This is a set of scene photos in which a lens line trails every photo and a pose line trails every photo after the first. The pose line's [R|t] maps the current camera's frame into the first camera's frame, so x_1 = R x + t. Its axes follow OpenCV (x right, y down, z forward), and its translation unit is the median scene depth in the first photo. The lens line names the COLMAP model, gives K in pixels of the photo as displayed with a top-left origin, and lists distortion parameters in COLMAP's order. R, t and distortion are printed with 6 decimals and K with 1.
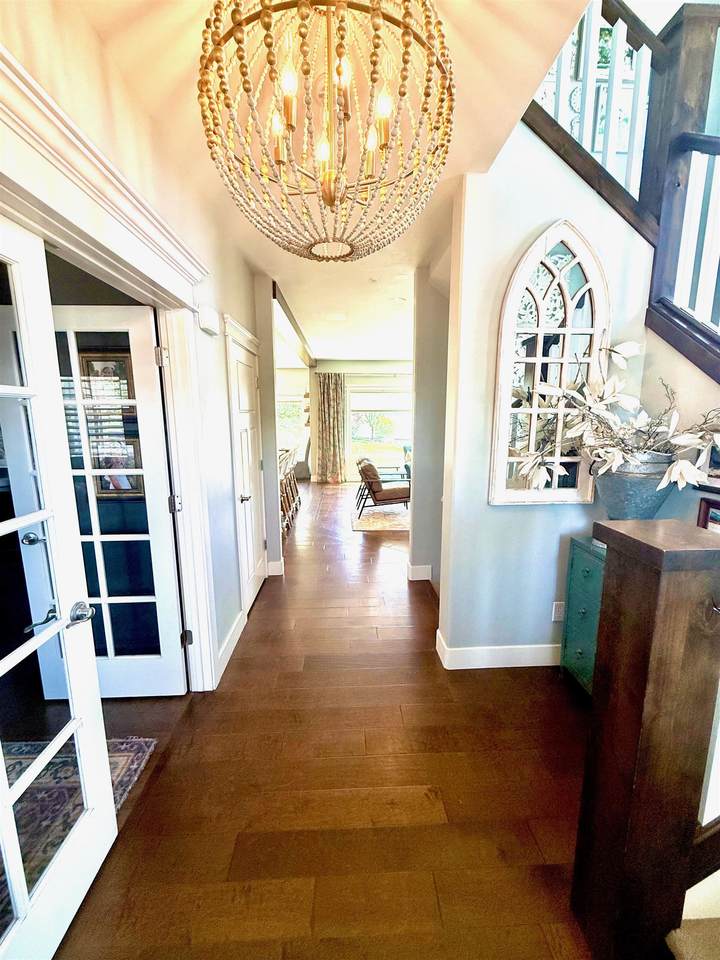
lens RADIAL K [[384.8, 0, 360.0], [0, 384.8, 480.0], [0, 0, 1]] dist [0.001455, 0.000517]
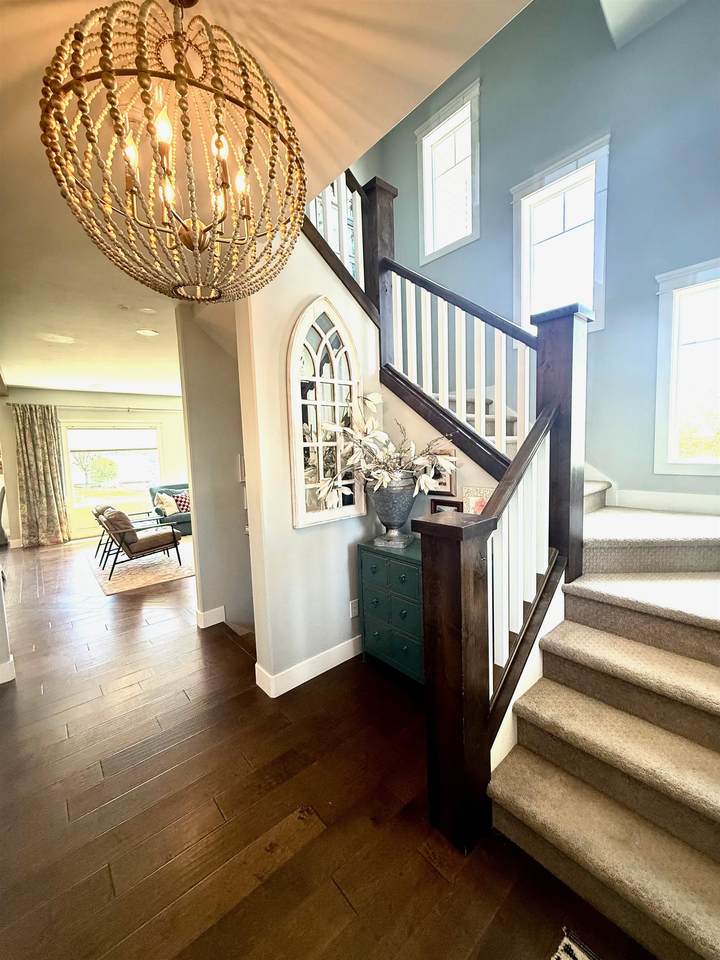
lens RADIAL K [[384.8, 0, 360.0], [0, 384.8, 480.0], [0, 0, 1]] dist [0.001455, 0.000517]
pose [[0.781084, -0.081925, 0.619028, -0.198336], [0.138622, 0.989369, -0.043974, 0.000265], [-0.608845, 0.120158, 0.784137, -0.002659]]
